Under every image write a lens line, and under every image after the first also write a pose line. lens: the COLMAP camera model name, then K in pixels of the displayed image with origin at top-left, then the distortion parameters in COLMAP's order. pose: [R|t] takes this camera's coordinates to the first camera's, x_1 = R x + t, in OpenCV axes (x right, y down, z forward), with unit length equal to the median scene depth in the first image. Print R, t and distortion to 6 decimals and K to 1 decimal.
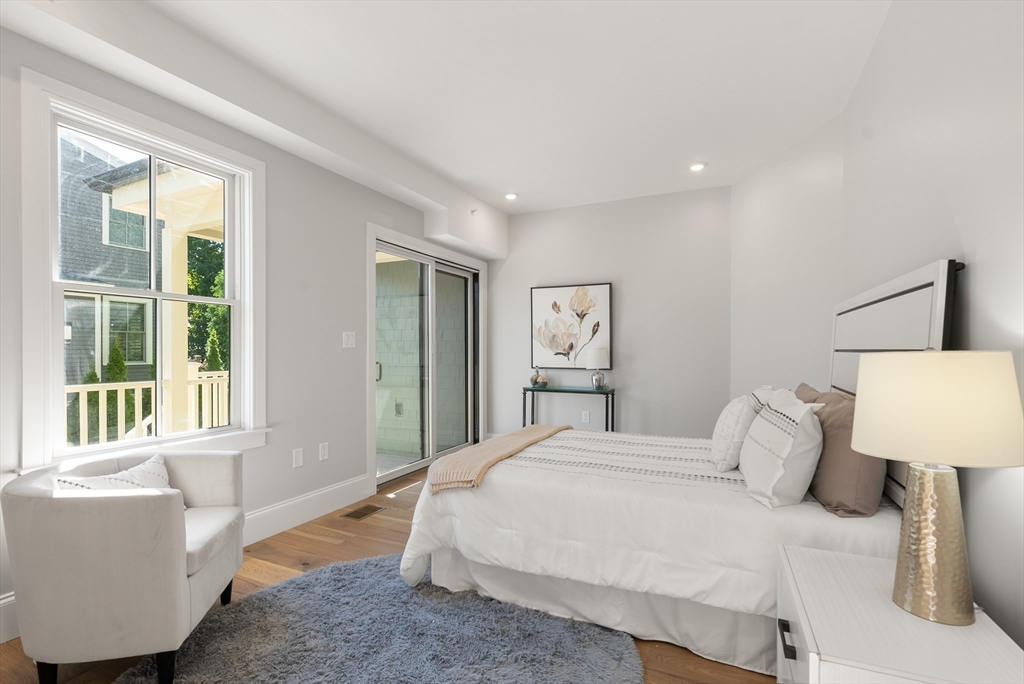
lens RADIAL K [[466.9, 0, 516.4], [0, 466.9, 340.7], [0, 0, 1]] dist [-0.003615, 0.000023]
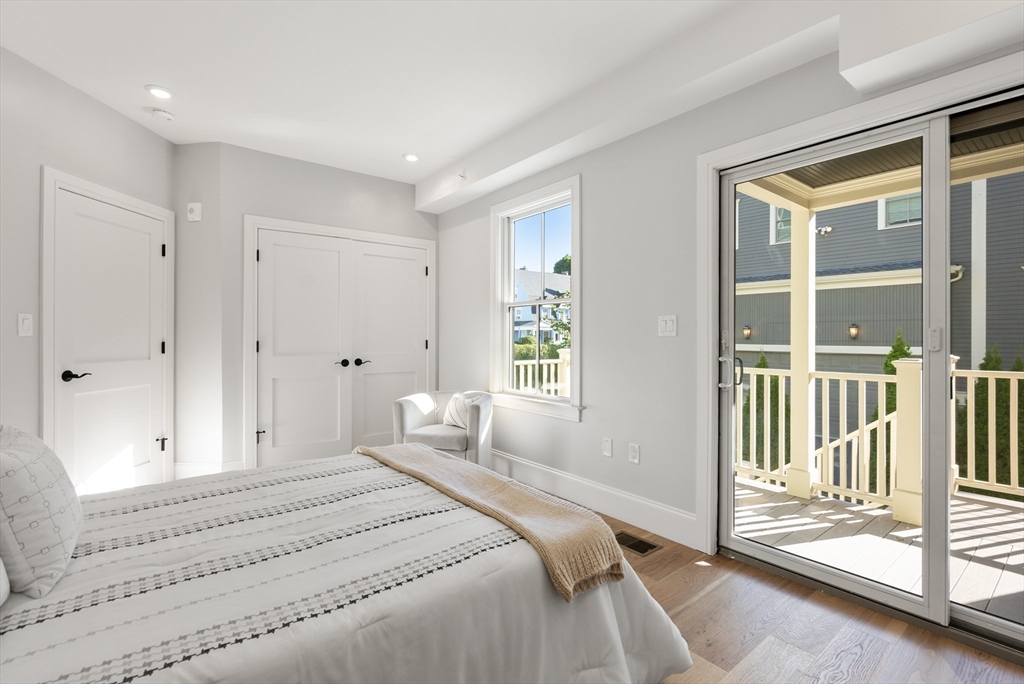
lens RADIAL K [[464.8, 0, 518.6], [0, 464.8, 335.1], [0, 0, 1]] dist [-0.001270, -0.000012]
pose [[-0.435459, -0.004546, -0.900197, 0.409330], [0.011334, 0.999880, -0.010533, 0.016940], [0.900137, -0.014790, -0.435355, 1.020191]]
